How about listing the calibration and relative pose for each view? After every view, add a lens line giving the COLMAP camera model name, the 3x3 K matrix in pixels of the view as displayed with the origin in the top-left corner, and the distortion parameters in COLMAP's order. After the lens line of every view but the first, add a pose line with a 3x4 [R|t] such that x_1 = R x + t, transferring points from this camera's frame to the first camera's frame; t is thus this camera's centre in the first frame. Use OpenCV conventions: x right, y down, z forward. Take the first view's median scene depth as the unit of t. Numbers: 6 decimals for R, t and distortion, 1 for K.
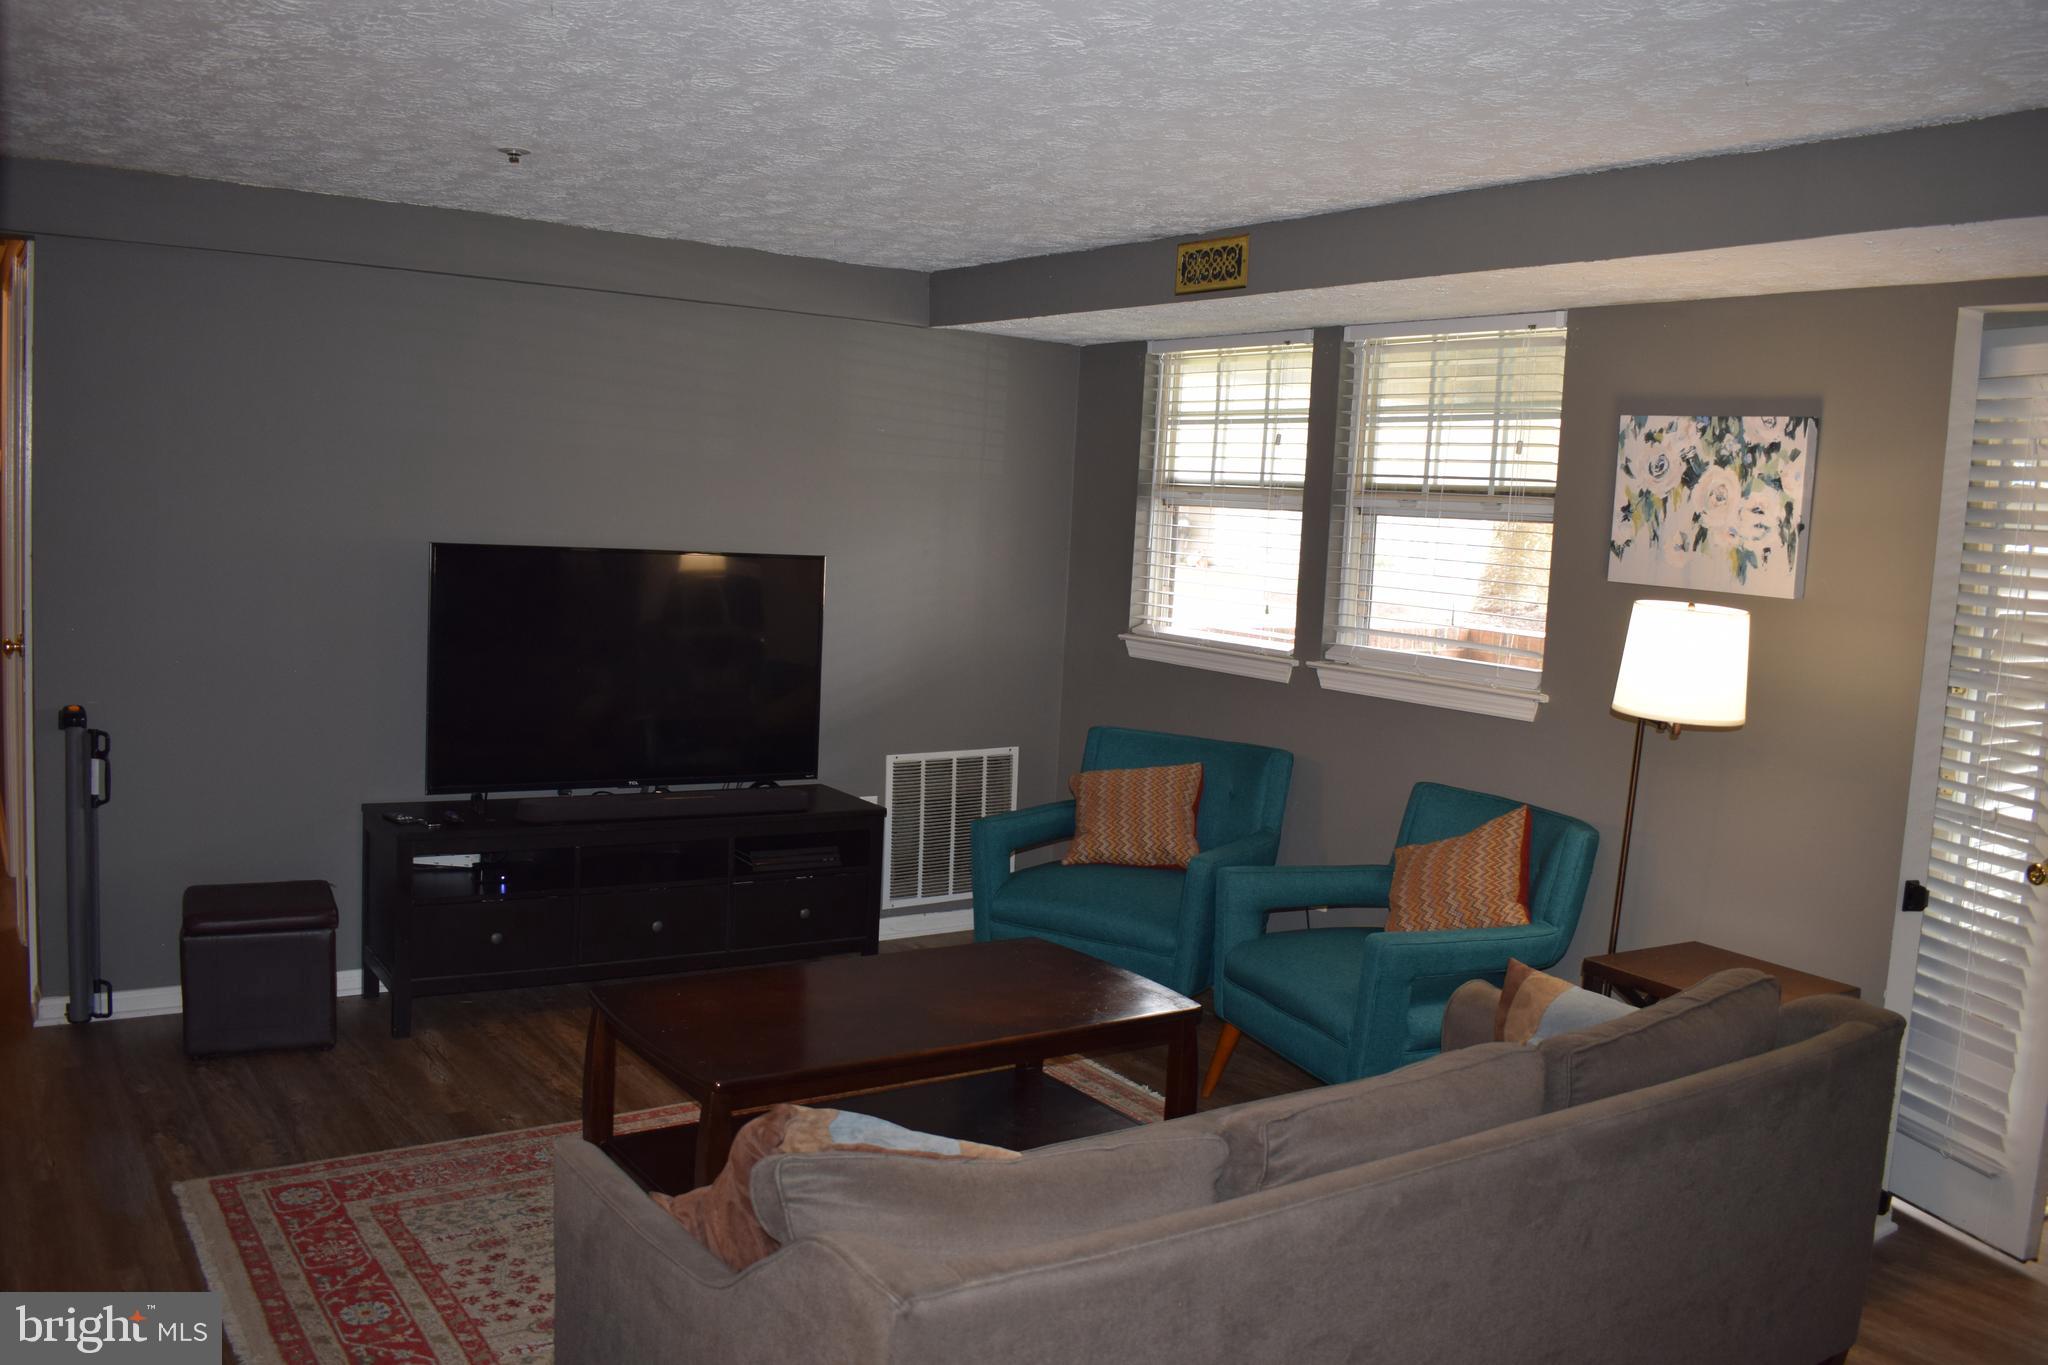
lens RADIAL K [[1675.3, 0, 1024.0], [0, 1675.3, 682.5], [0, 0, 1]] dist [-0.094145, 0.017896]
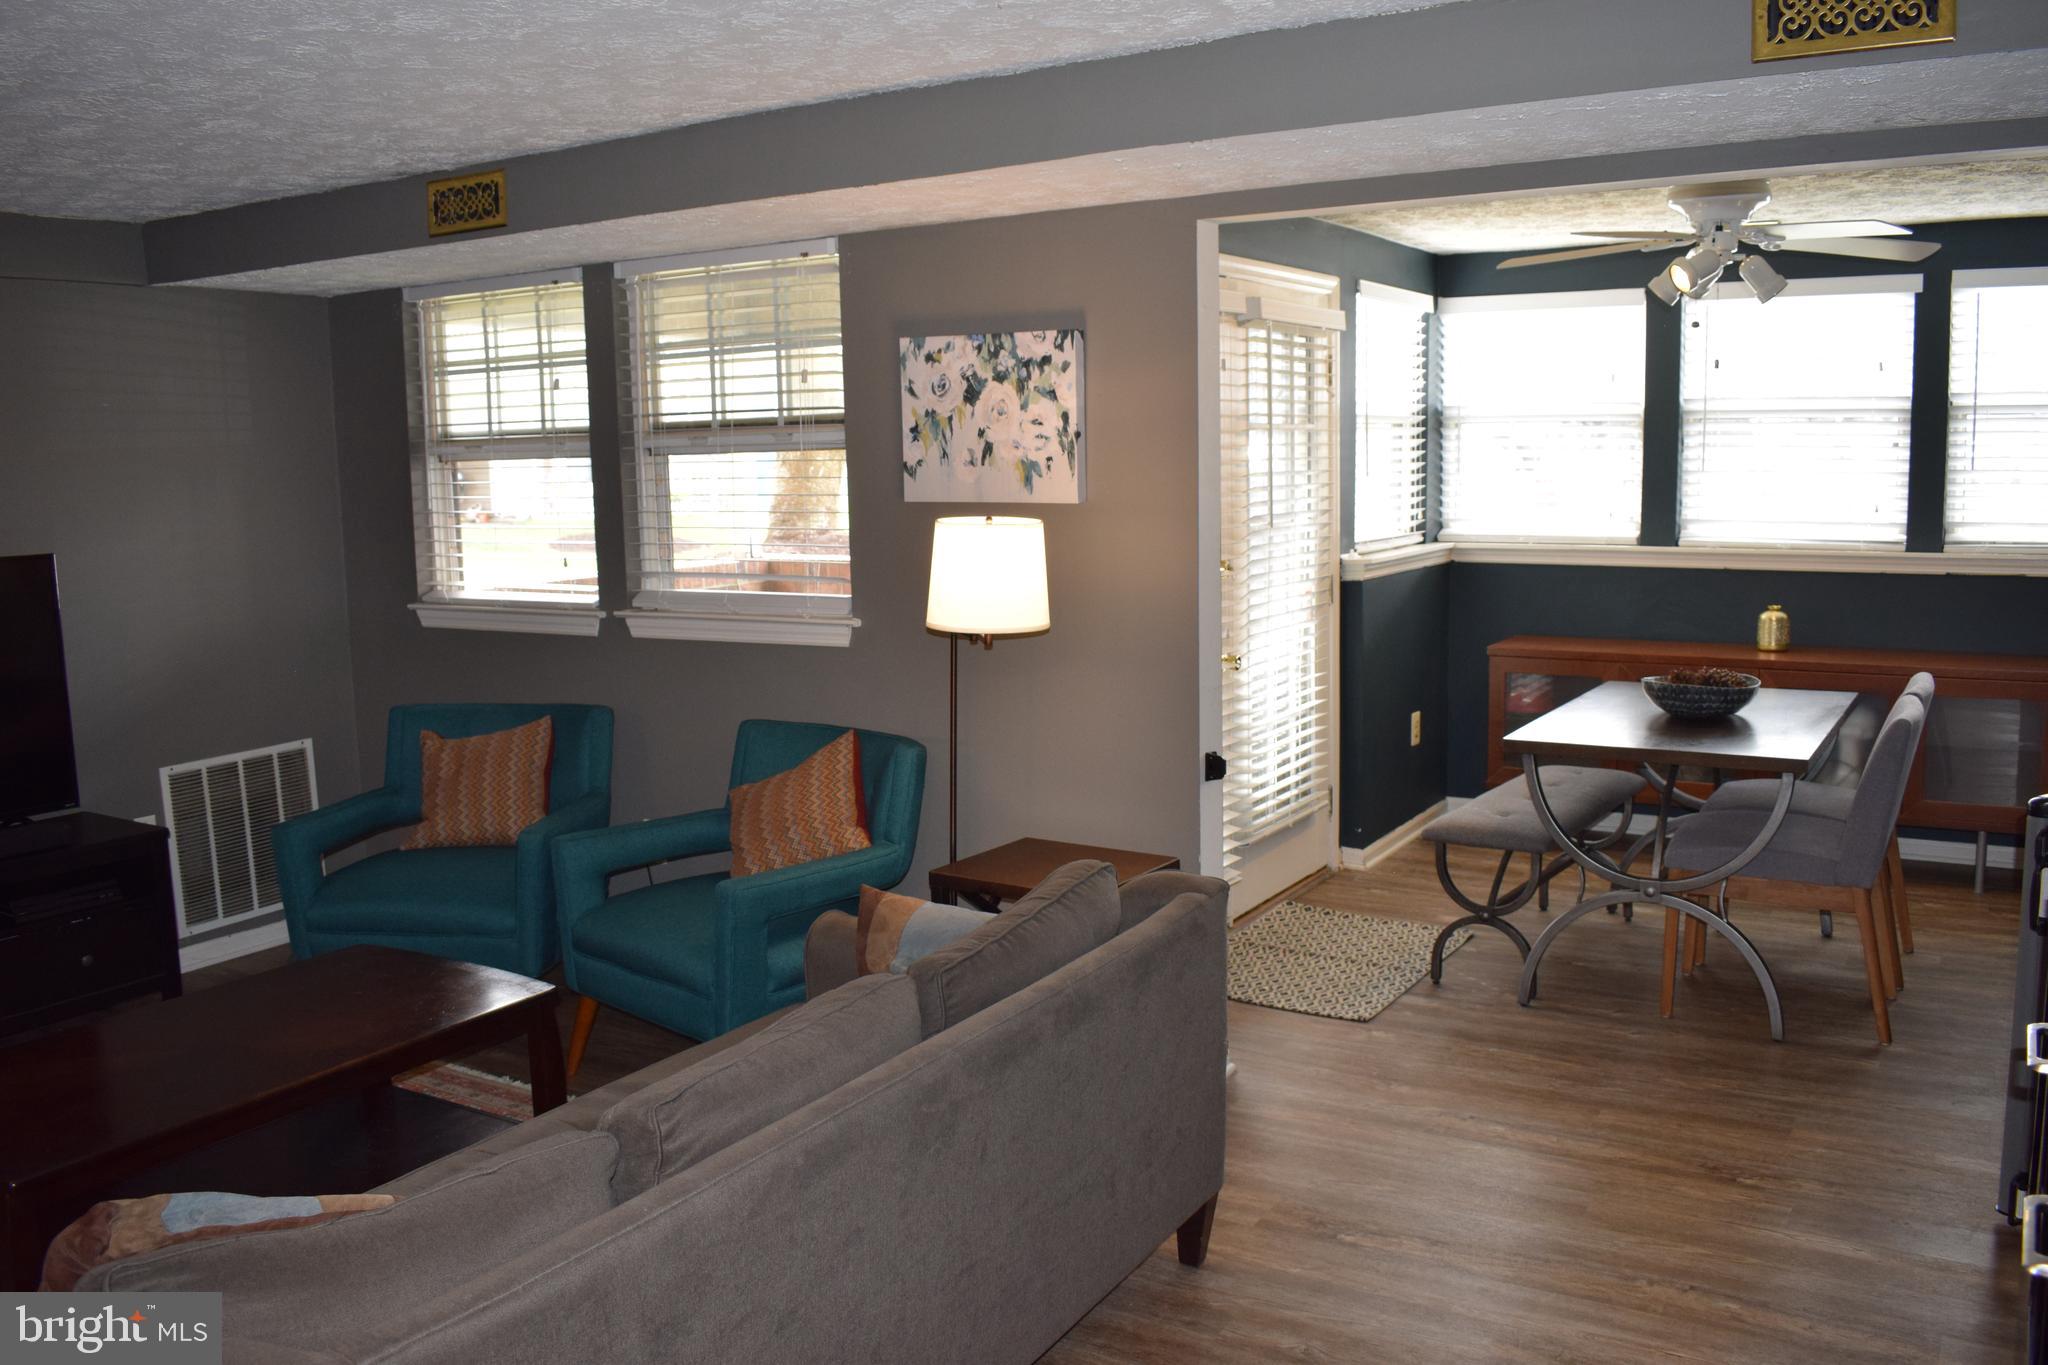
lens RADIAL K [[1675.3, 0, 1024.0], [0, 1675.3, 682.5], [0, 0, 1]] dist [-0.094145, 0.017896]
pose [[0.909068, -0.126536, 0.396967, -0.003964], [0.111327, 0.991896, 0.061231, -0.005728], [-0.401498, -0.011470, 0.915788, 0.025187]]
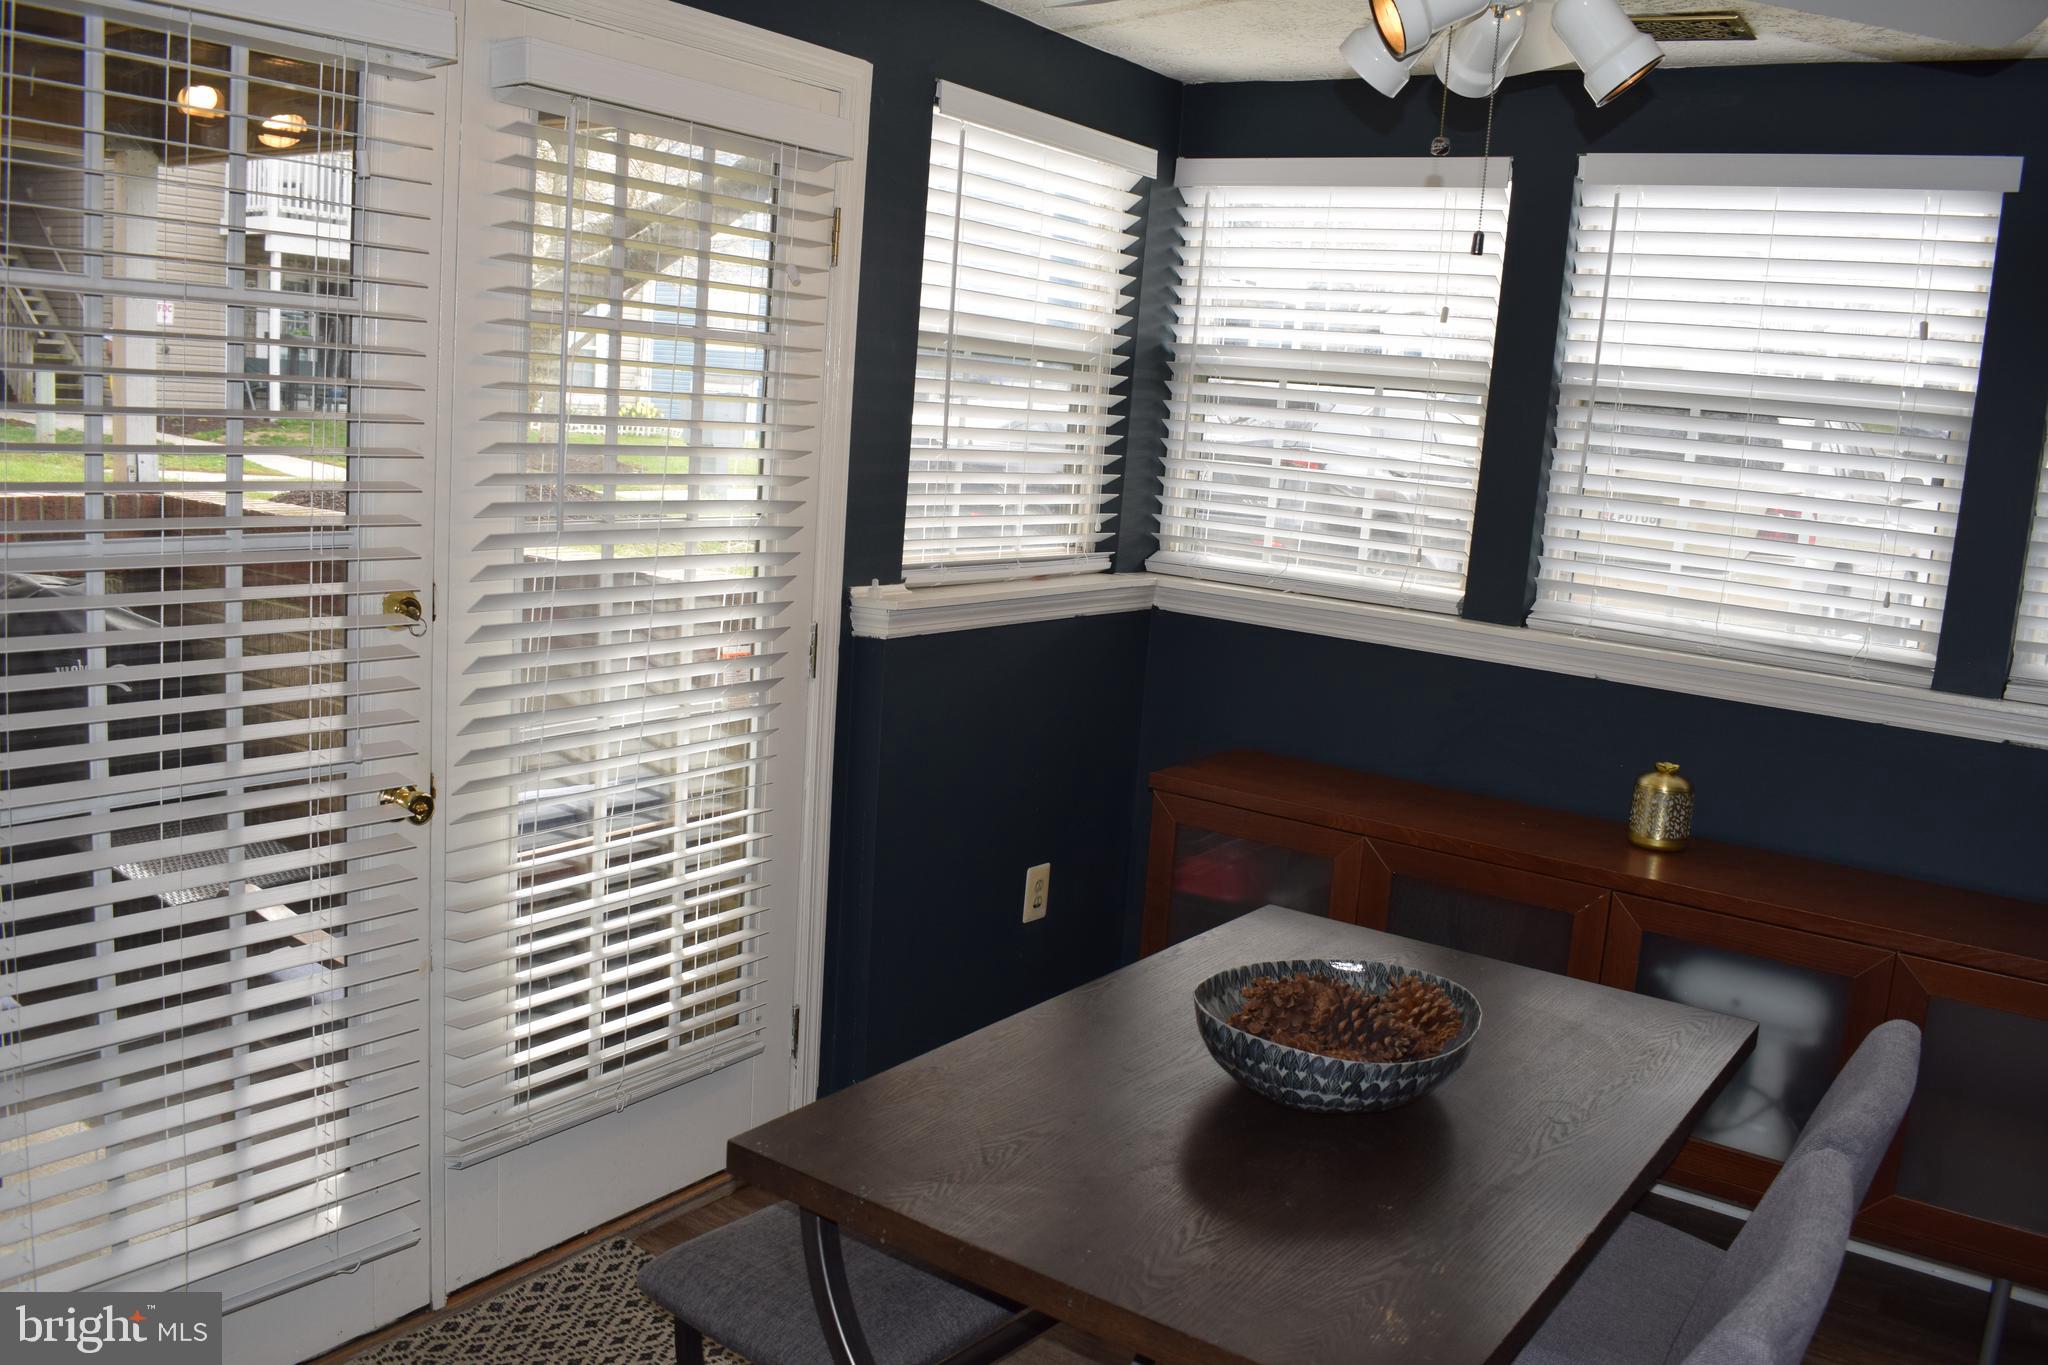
lens RADIAL K [[1675.3, 0, 1024.0], [0, 1675.3, 682.5], [0, 0, 1]] dist [-0.094145, 0.017896]
pose [[0.932266, -0.042628, 0.359254, 0.227863], [0.012147, 0.996162, 0.086682, -0.010539], [-0.361571, -0.076447, 0.929205, 0.193372]]
